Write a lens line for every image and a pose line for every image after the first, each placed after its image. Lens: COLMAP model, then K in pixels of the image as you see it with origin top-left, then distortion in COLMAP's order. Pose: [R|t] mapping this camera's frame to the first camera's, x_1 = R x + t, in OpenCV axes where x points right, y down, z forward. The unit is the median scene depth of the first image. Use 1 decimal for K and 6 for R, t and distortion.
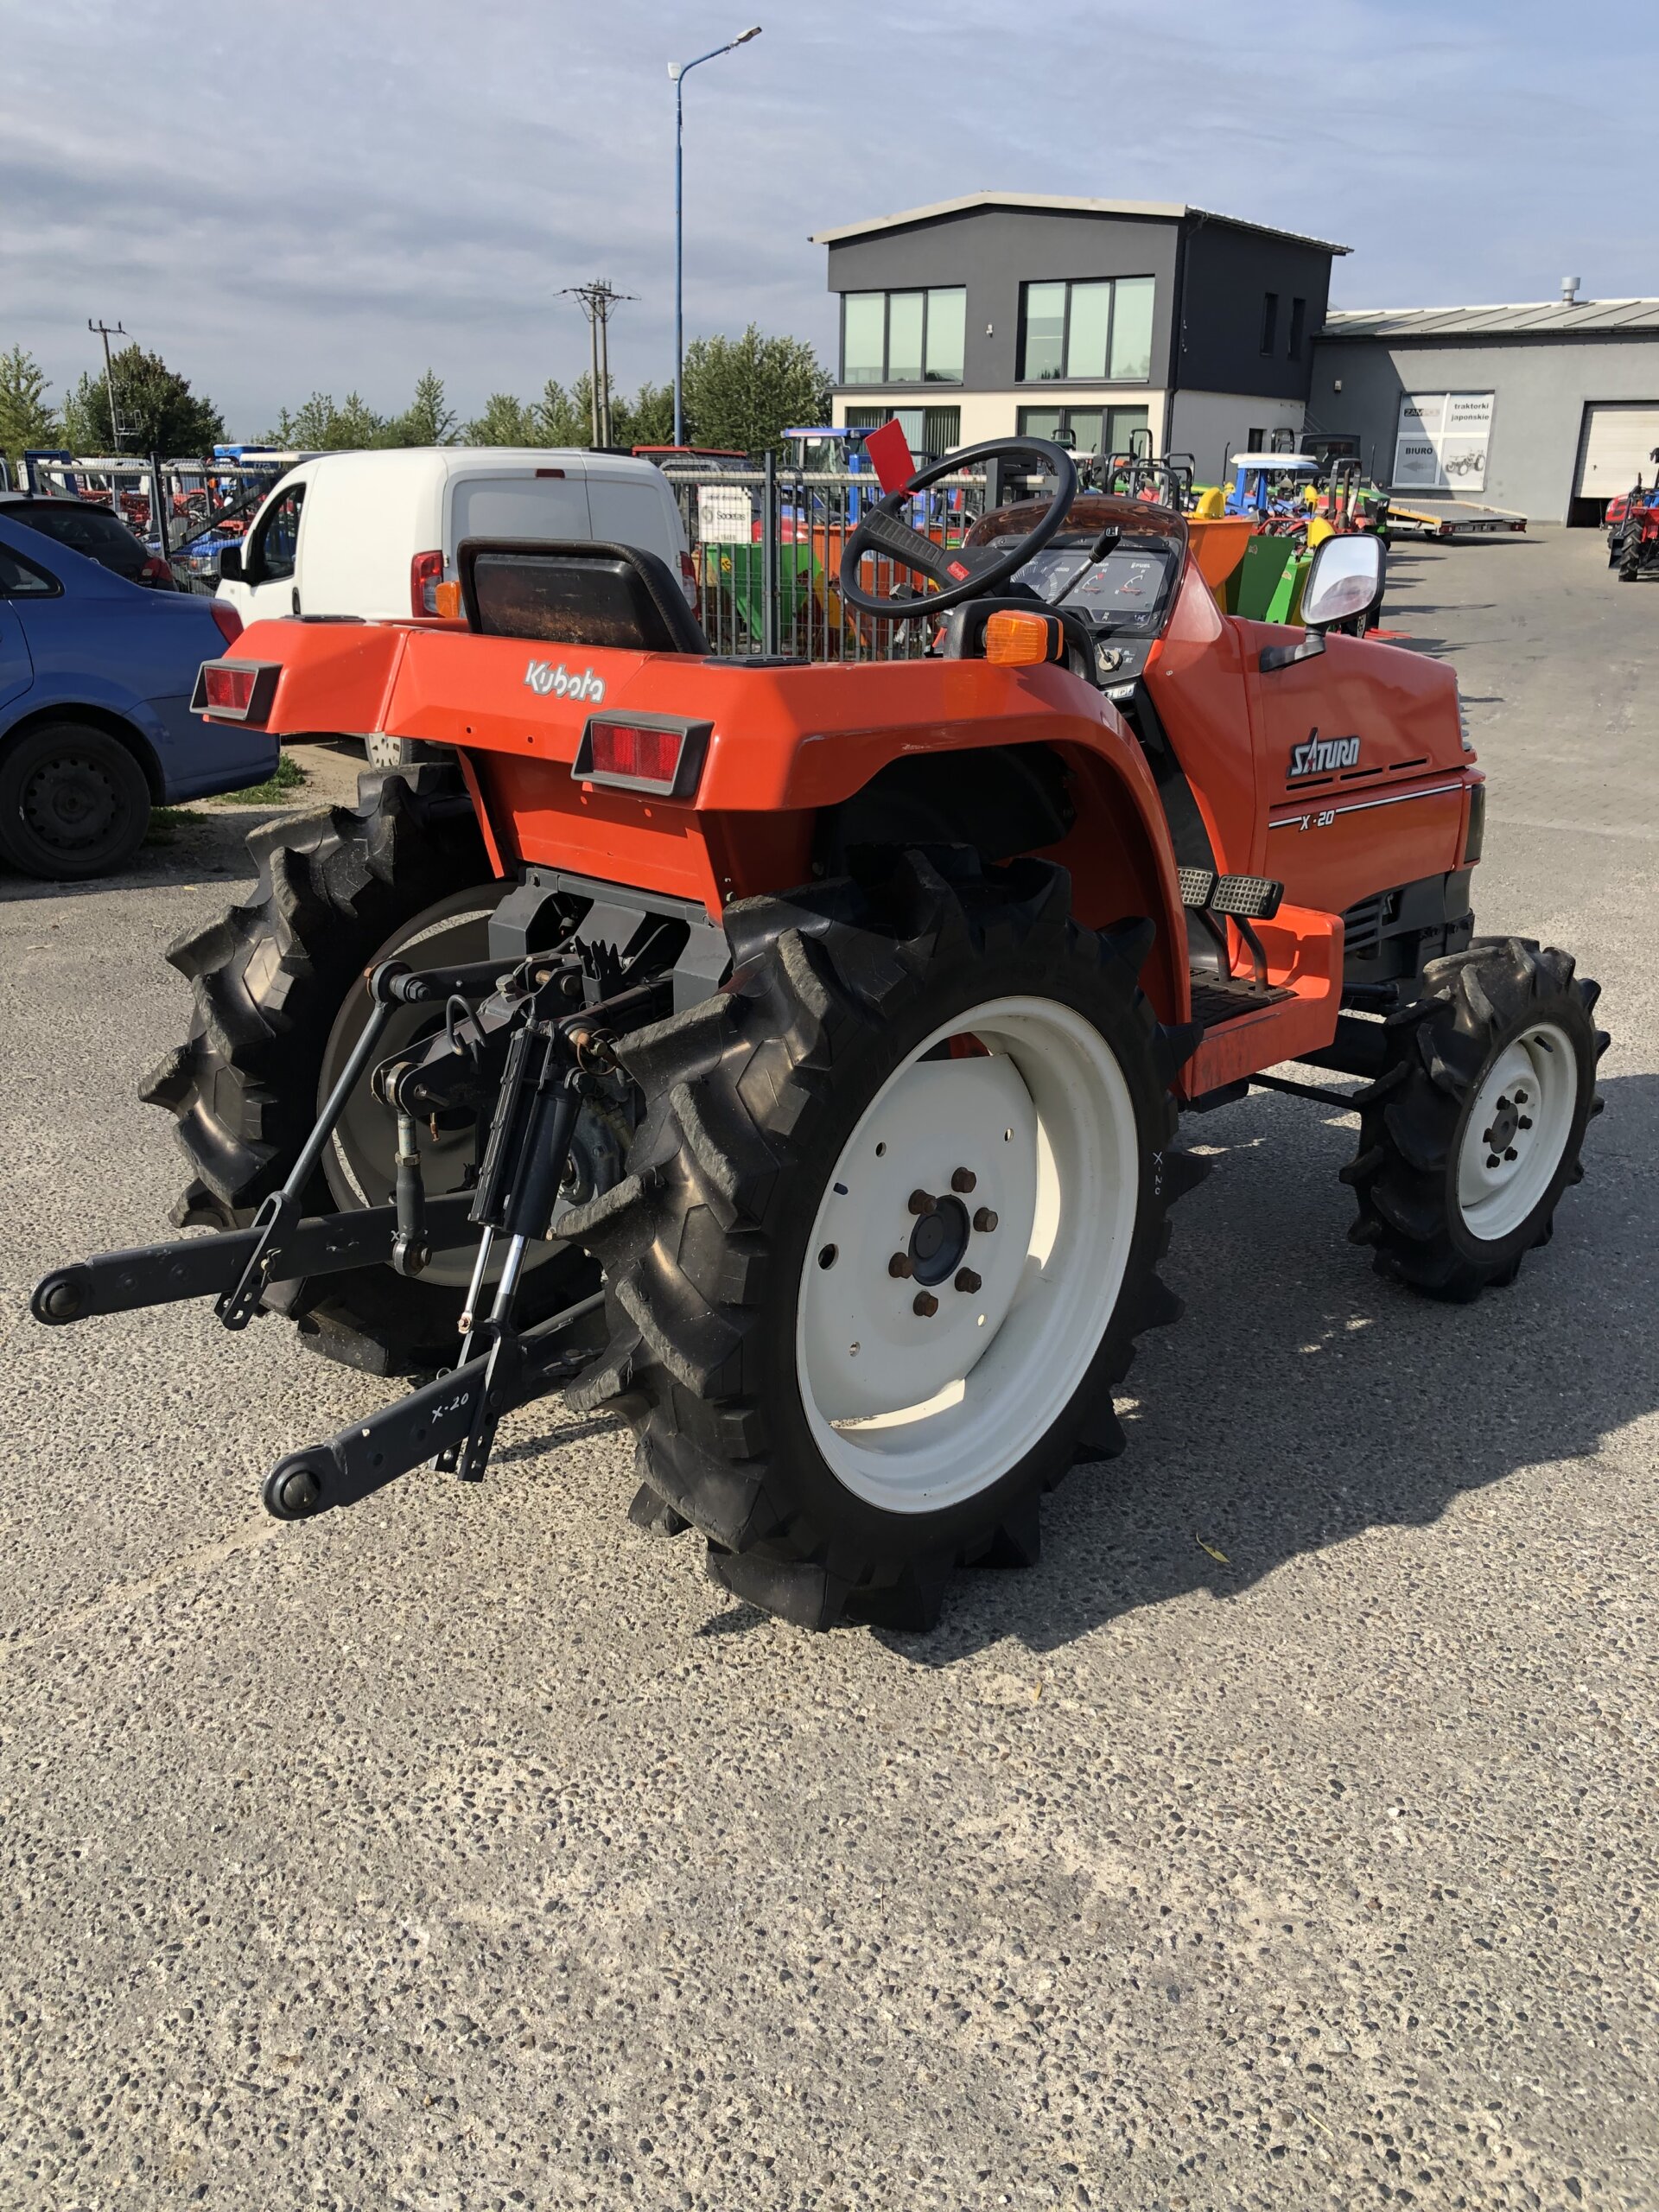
lens RADIAL K [[1820.0, 0, 825.6], [0, 1820.0, 1157.4], [0, 0, 1]] dist [0.011878, 0.004091]
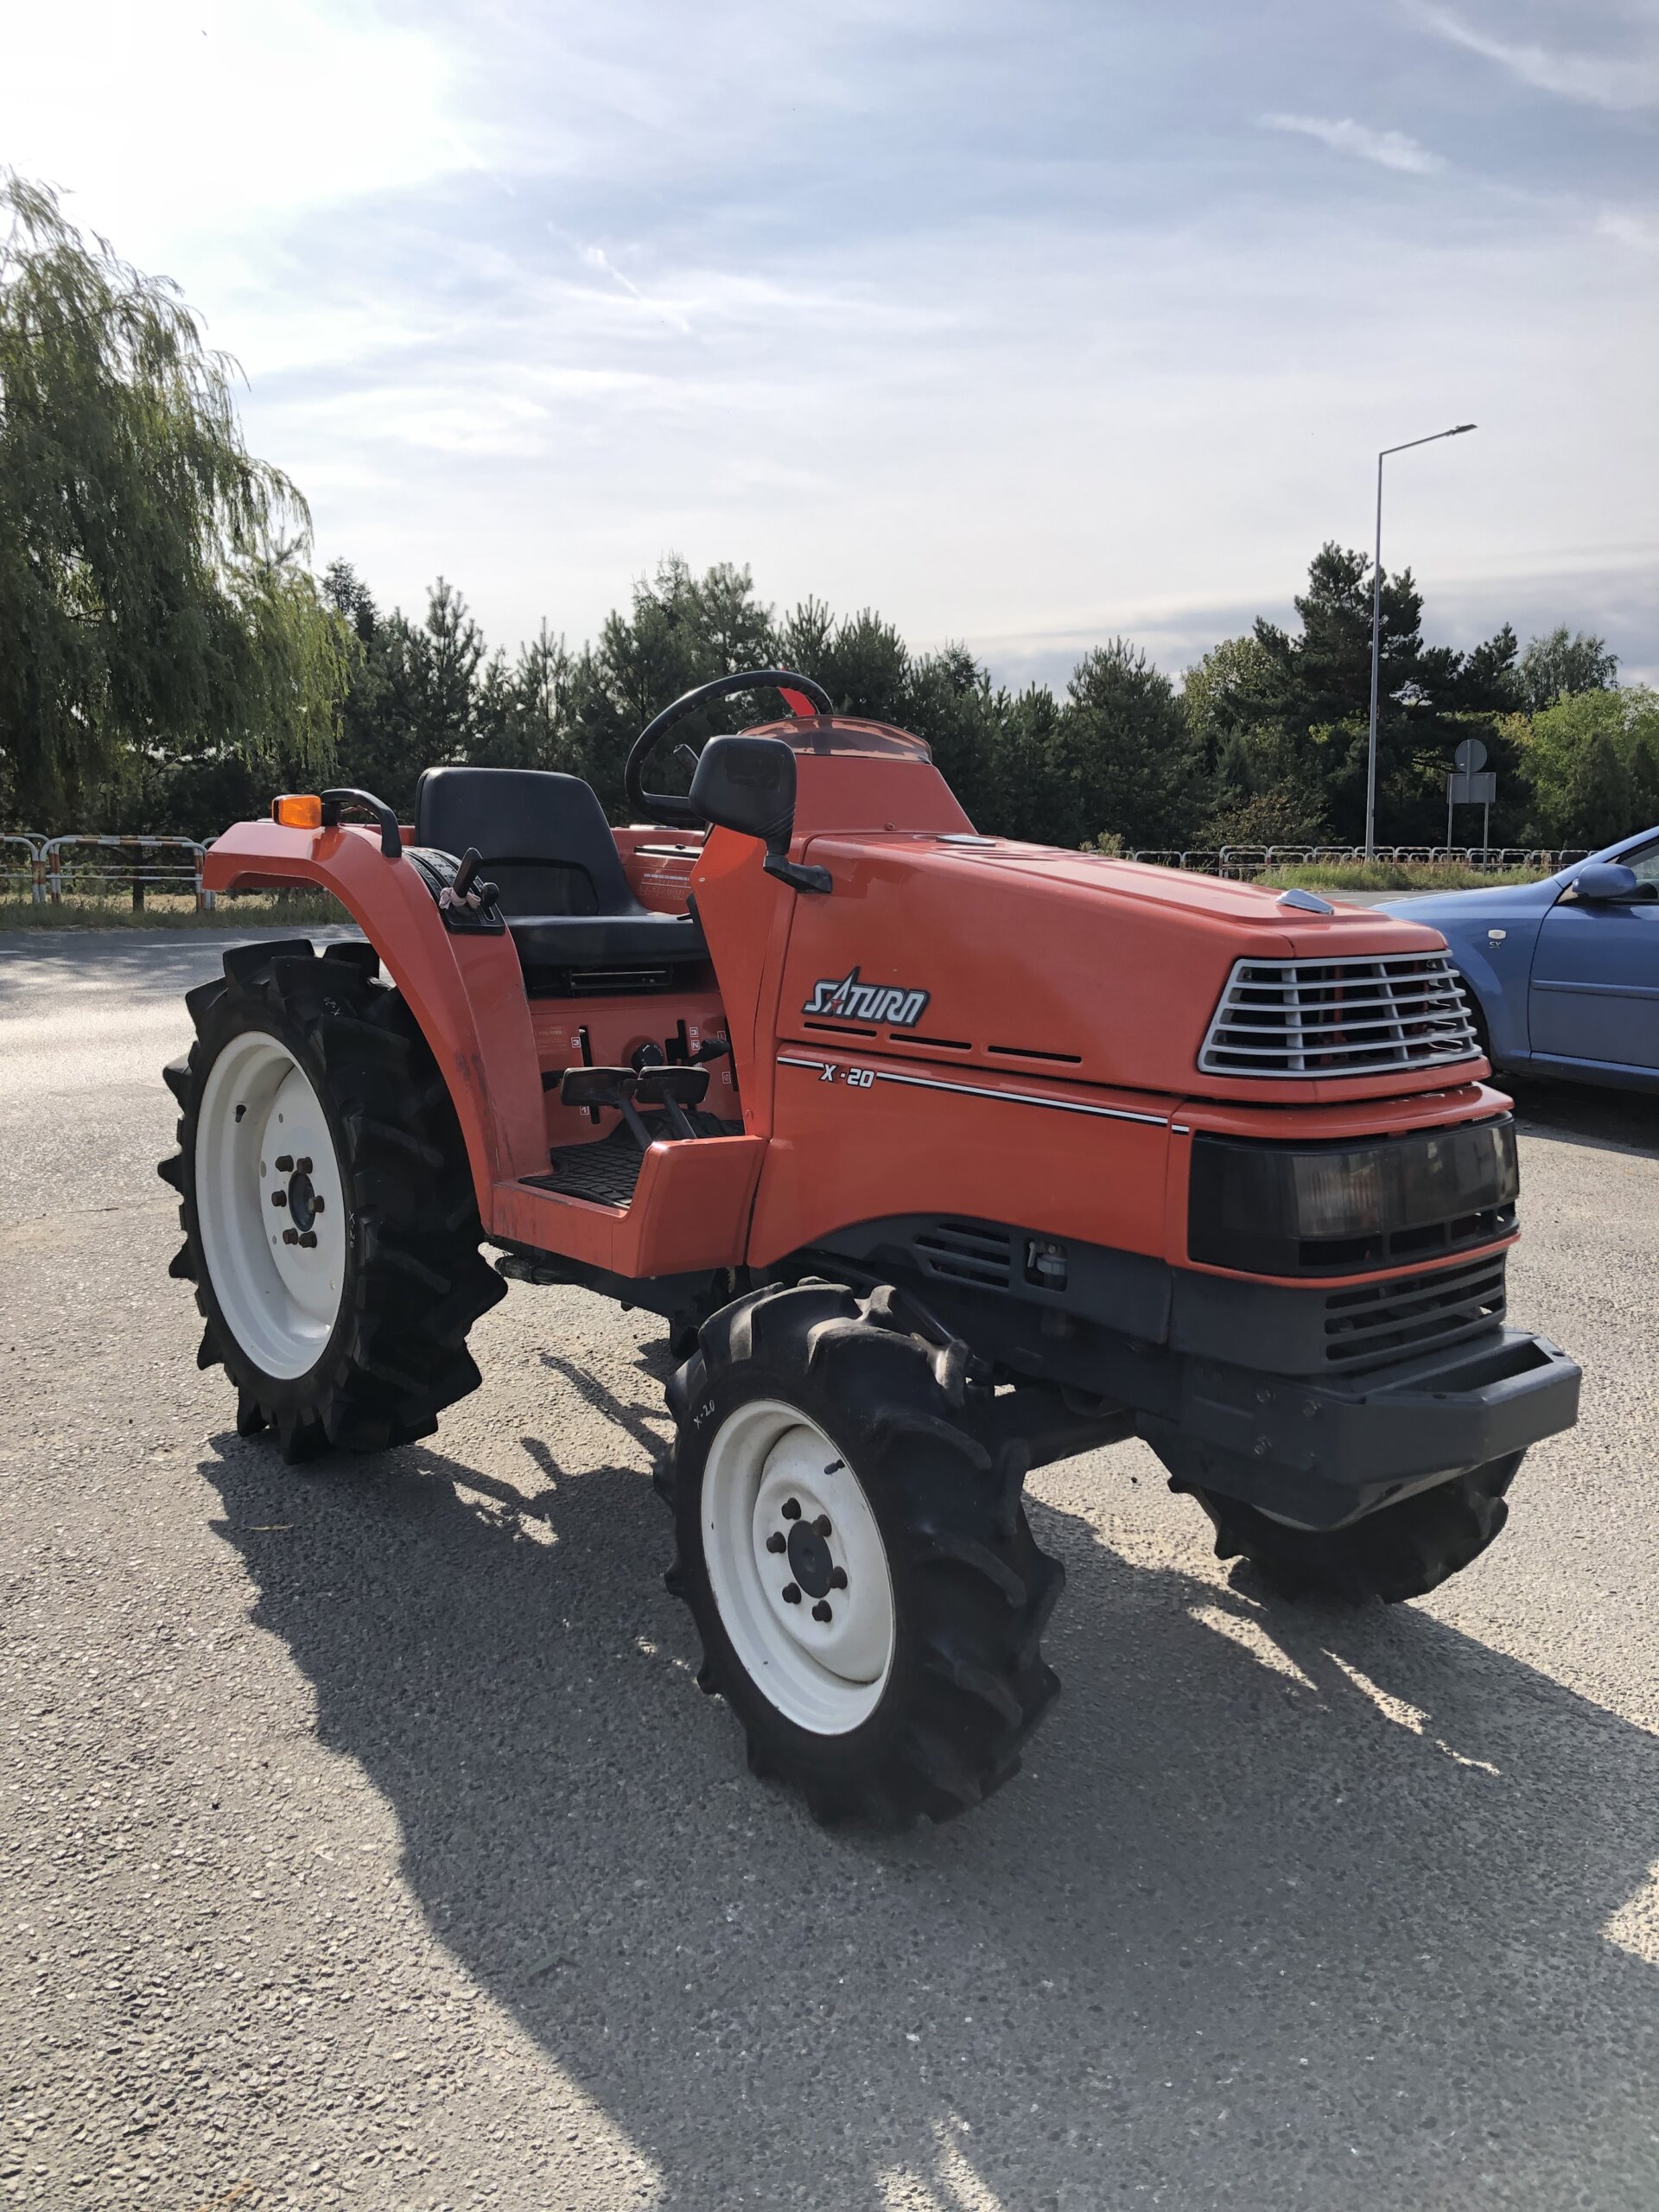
lens RADIAL K [[1802.2, 0, 826.9], [0, 1802.2, 1133.7], [0, 0, 1]] dist [0.056536, -0.088547]
pose [[-0.096158, 0.144792, -0.984779, 1.190584], [-0.347921, 0.922066, 0.169544, -0.328013], [0.932580, 0.358928, -0.038288, 1.146191]]
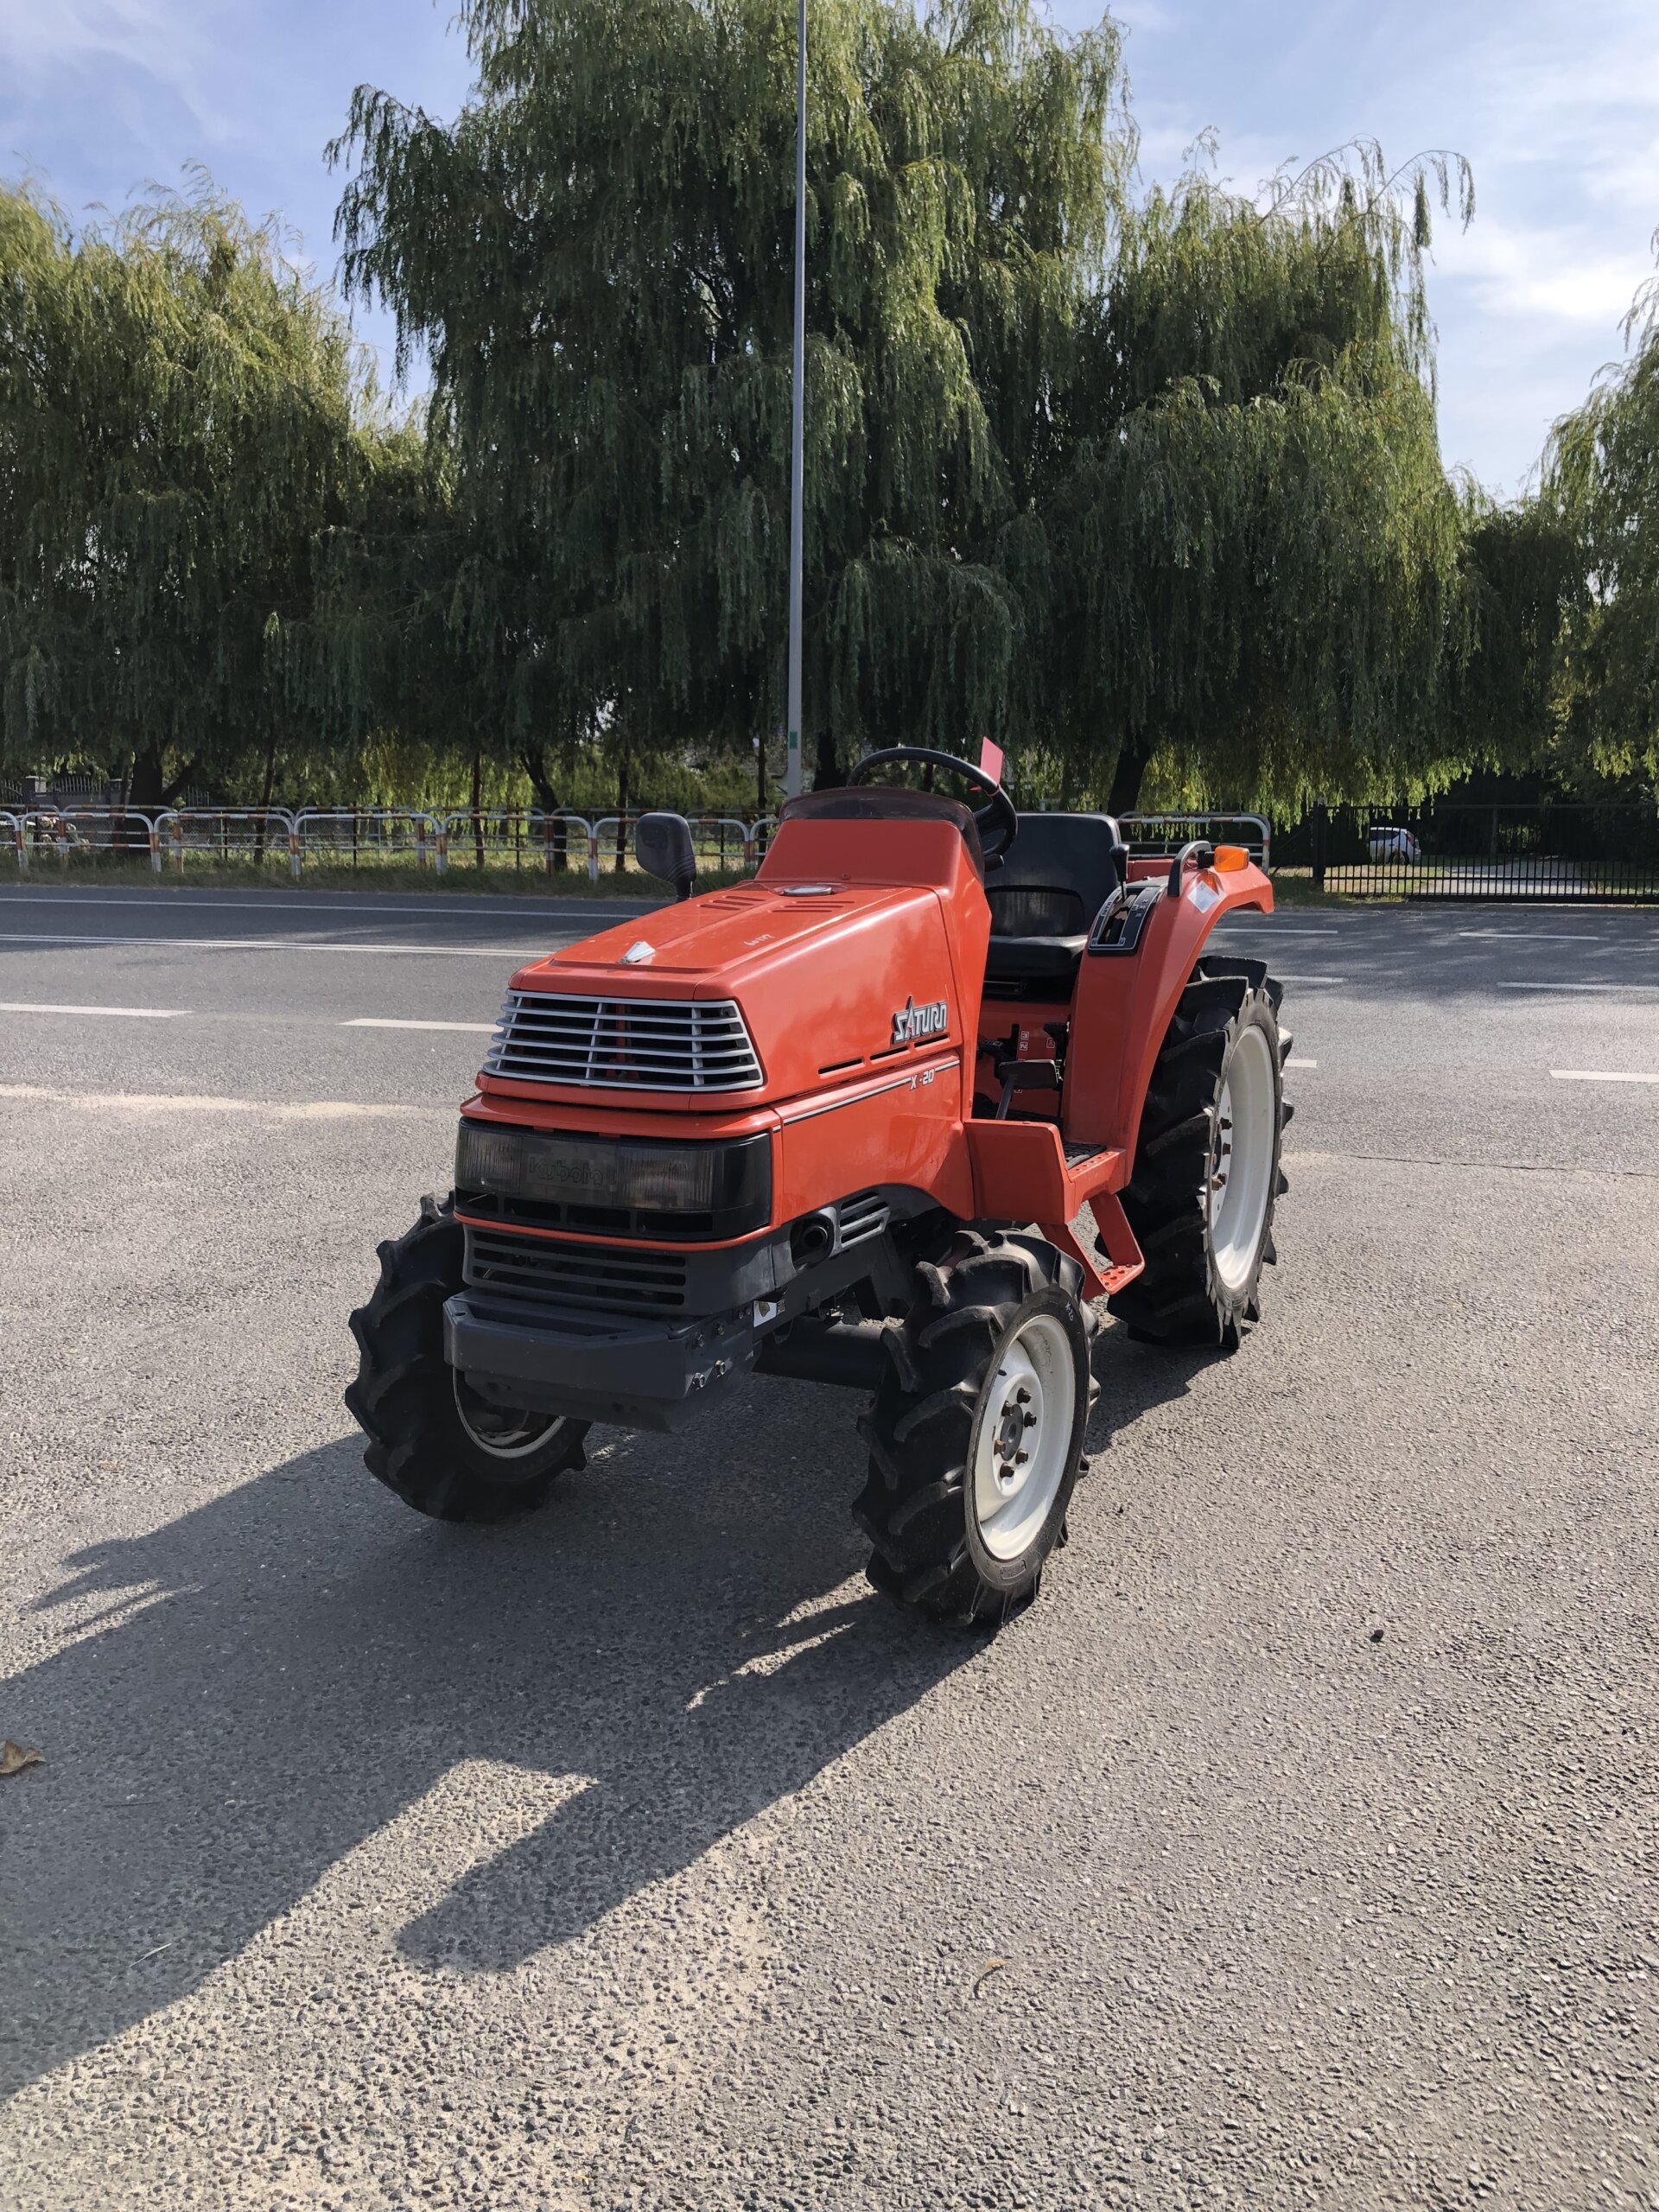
lens RADIAL K [[1805.5, 0, 823.4], [0, 1805.5, 1080.4], [0, 0, 1]] dist [0.014177, 0.008032]
pose [[-0.954055, 0.030495, -0.298076, 0.576510], [-0.115910, 0.879797, 0.461002, -0.785114], [0.276304, 0.474371, -0.835840, 2.204173]]
